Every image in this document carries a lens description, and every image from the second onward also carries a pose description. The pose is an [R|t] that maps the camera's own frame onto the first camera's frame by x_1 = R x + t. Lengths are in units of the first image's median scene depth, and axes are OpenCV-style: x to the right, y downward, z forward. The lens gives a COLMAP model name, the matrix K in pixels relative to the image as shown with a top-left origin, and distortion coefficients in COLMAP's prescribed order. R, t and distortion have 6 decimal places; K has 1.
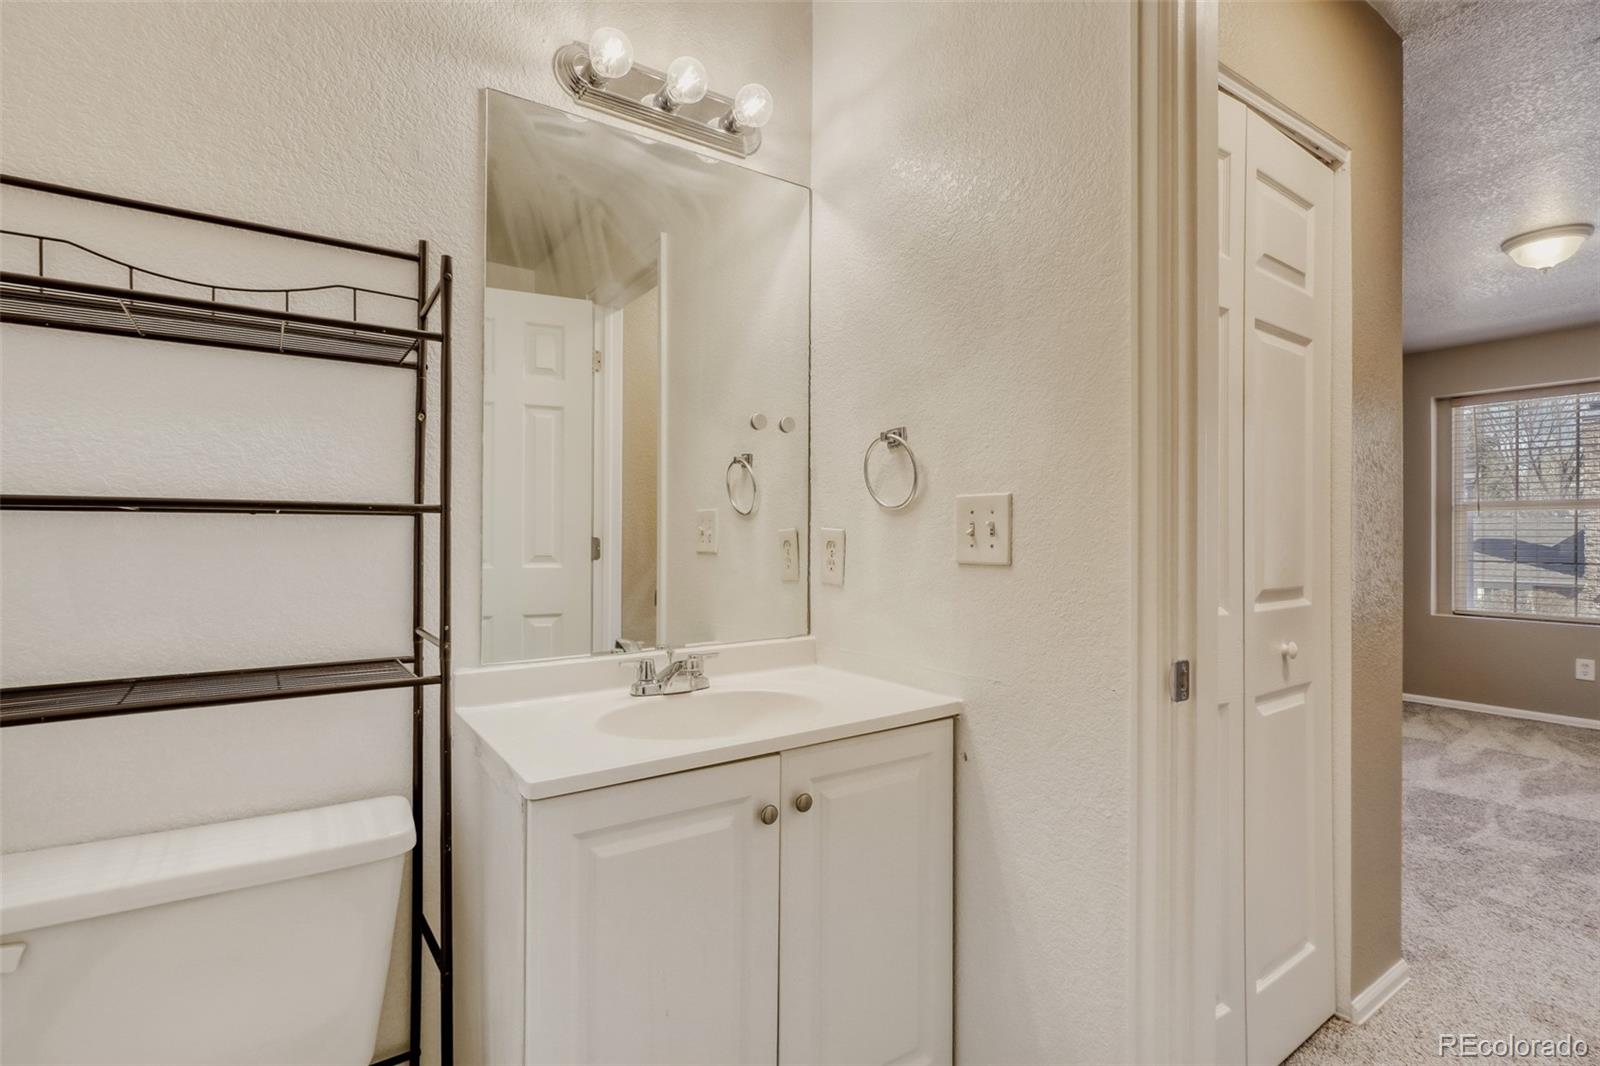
lens RADIAL K [[792.6, 0, 786.8], [0, 792.6, 528.6], [0, 0, 1]] dist [-0.007654, 0.000364]
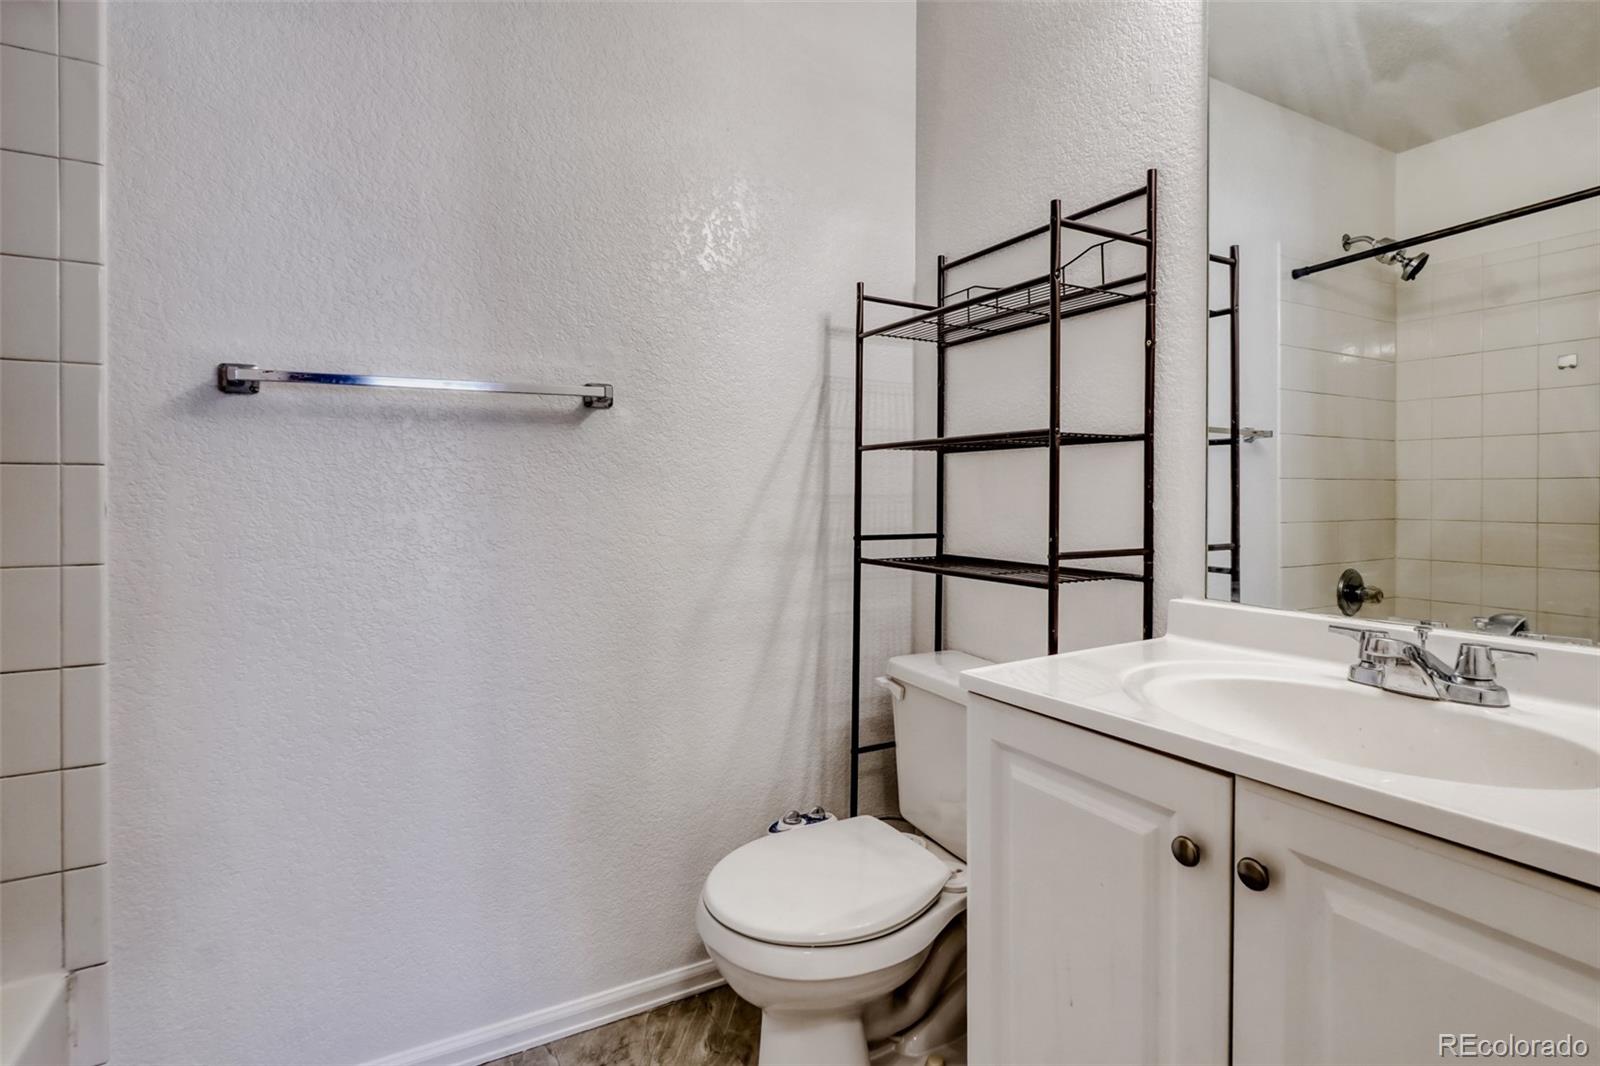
lens RADIAL K [[778.7, 0, 791.8], [0, 778.7, 518.9], [0, 0, 1]] dist [-0.023472, 0.001252]
pose [[-0.102127, 0.036947, -0.994085, 0.658835], [0.011524, 0.999287, 0.035957, 0.052002], [0.994705, -0.007784, -0.102480, 0.742194]]
